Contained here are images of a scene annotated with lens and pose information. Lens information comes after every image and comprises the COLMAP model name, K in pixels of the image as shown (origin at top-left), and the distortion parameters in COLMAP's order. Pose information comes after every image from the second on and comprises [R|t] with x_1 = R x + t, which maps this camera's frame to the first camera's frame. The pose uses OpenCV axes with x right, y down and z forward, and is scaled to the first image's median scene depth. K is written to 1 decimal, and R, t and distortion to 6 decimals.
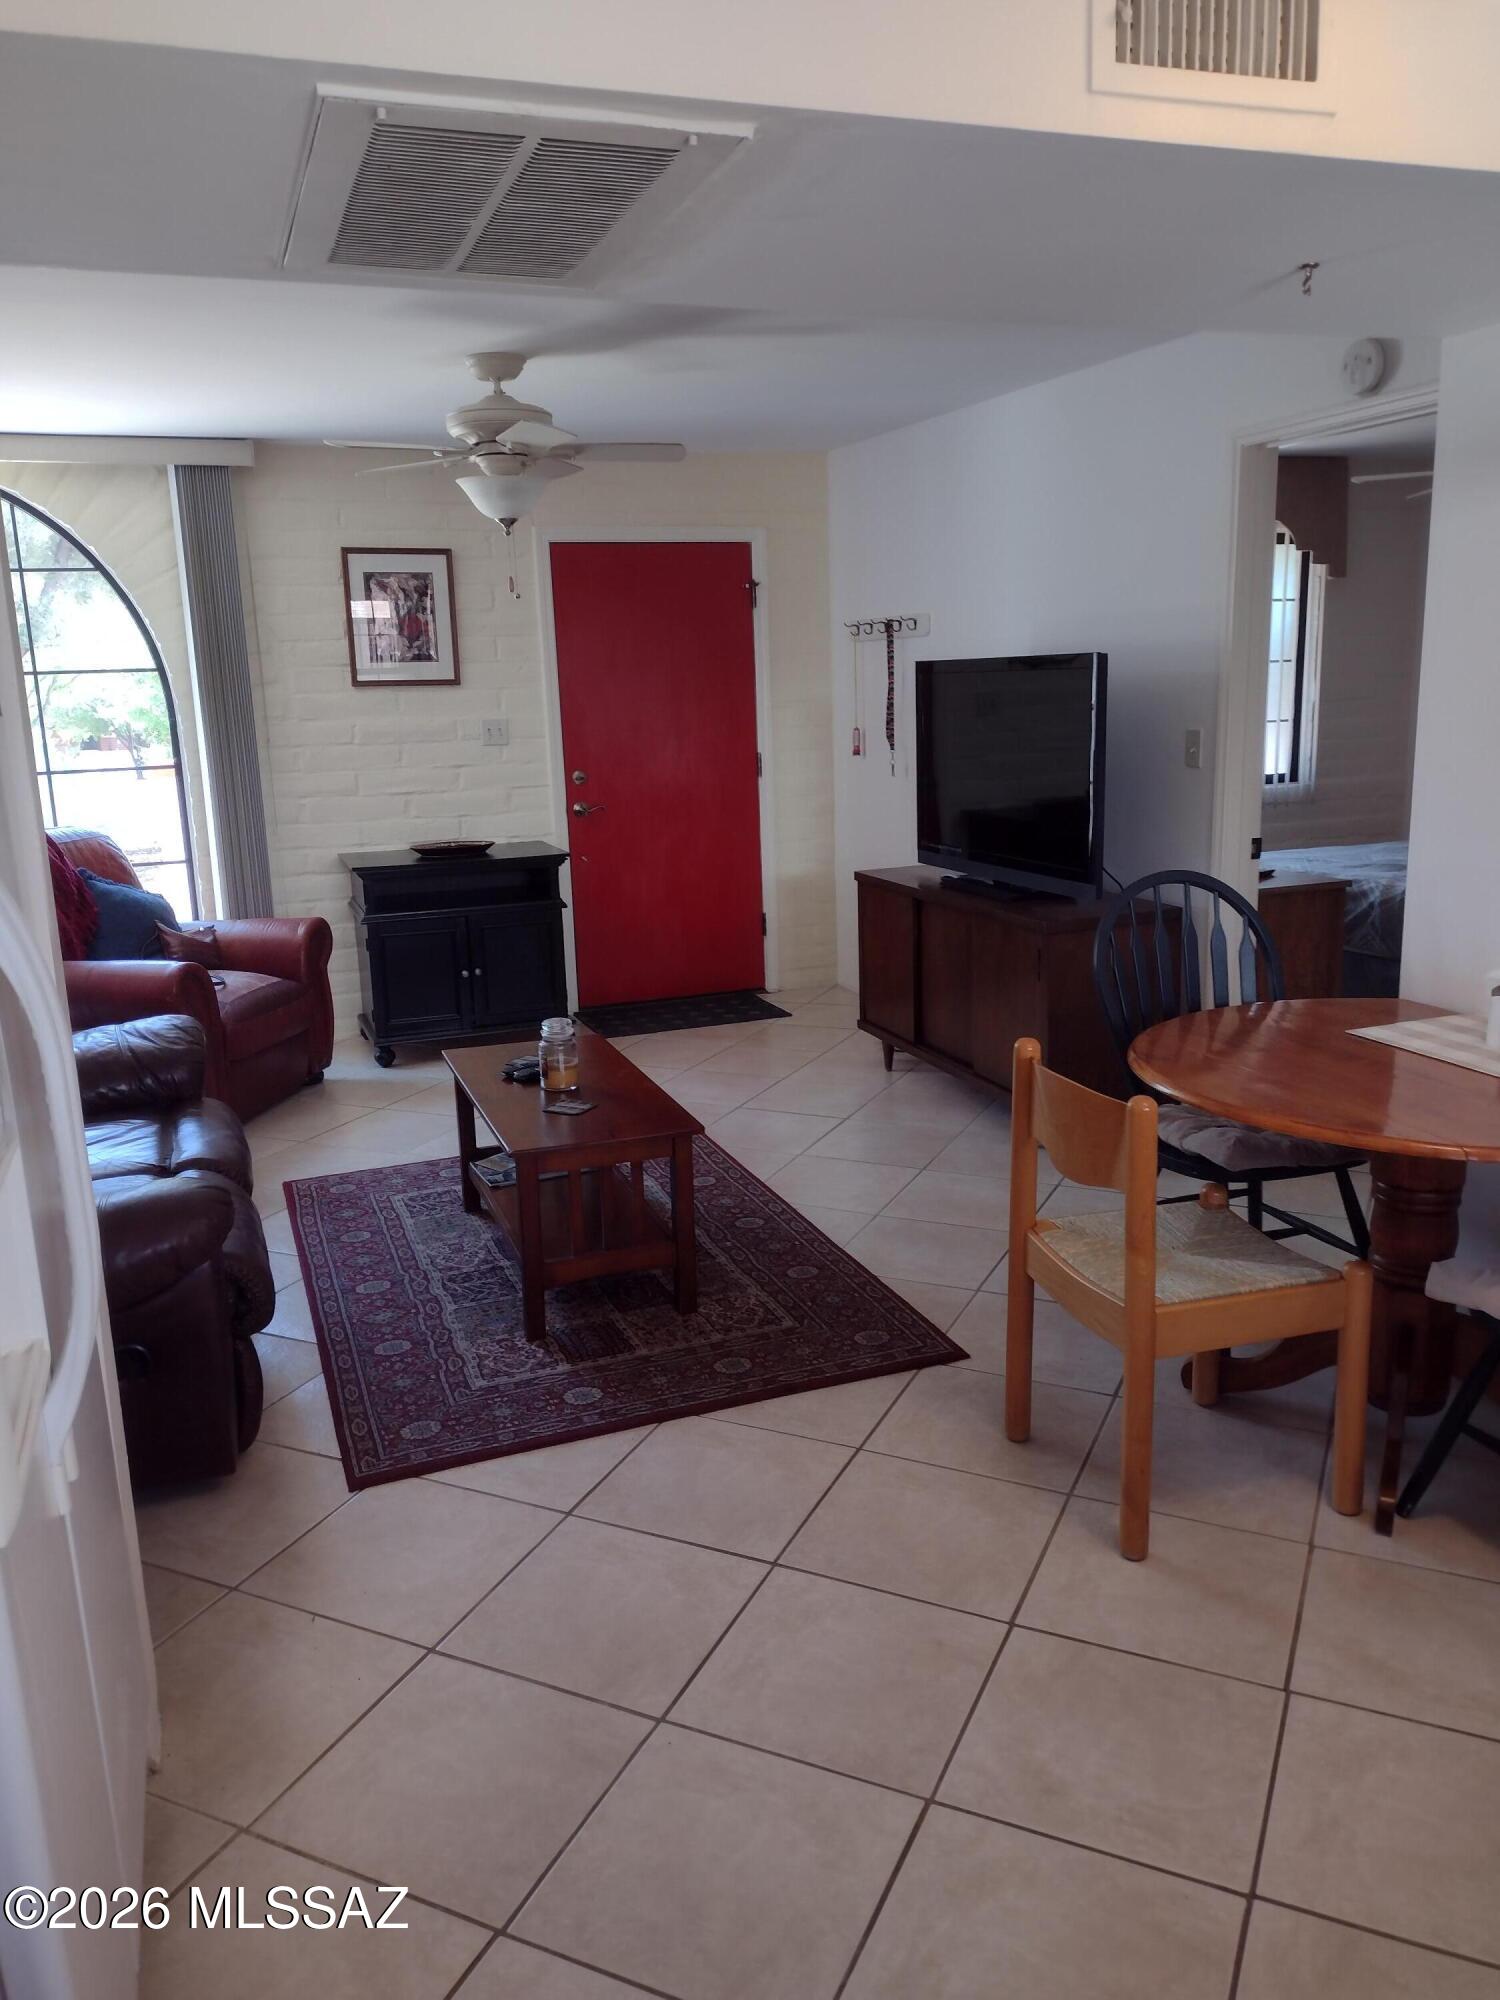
lens RADIAL K [[1460.3, 0, 752.8], [0, 1460.3, 991.0], [0, 0, 1]] dist [0.120554, -0.223025]
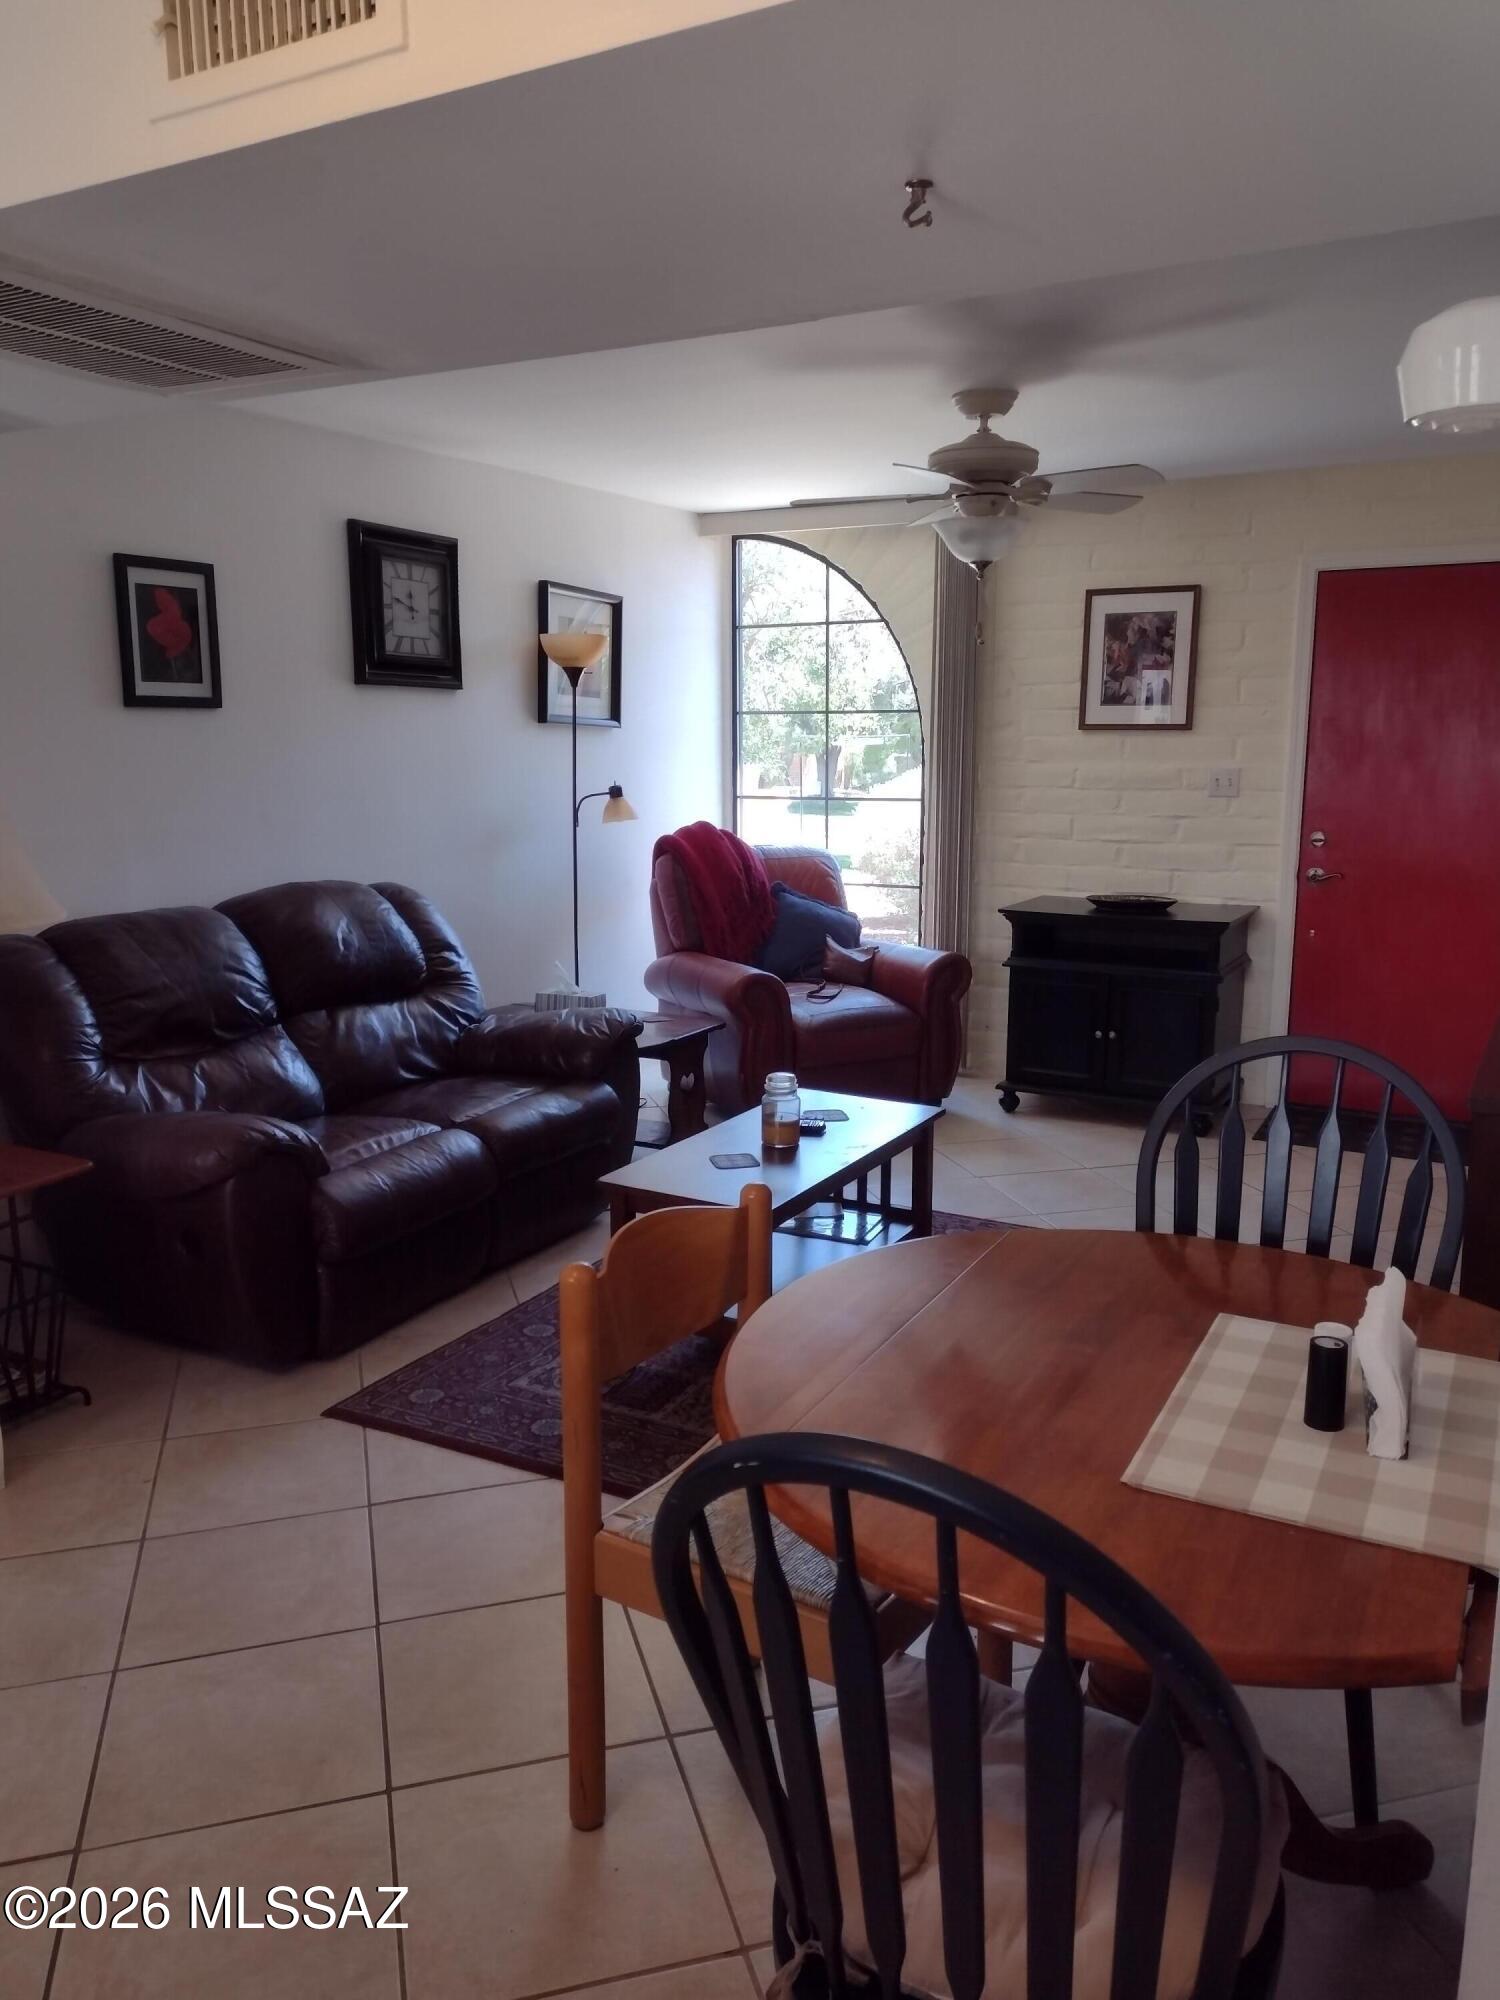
lens RADIAL K [[1460.1, 0, 752.5], [0, 1460.1, 1020.1], [0, 0, 1]] dist [0.075813, -0.106863]
pose [[0.669772, 0.173760, -0.721950, 0.332104], [-0.173062, 0.981990, 0.075793, -0.053262], [0.722118, 0.074179, 0.687781, 0.183613]]
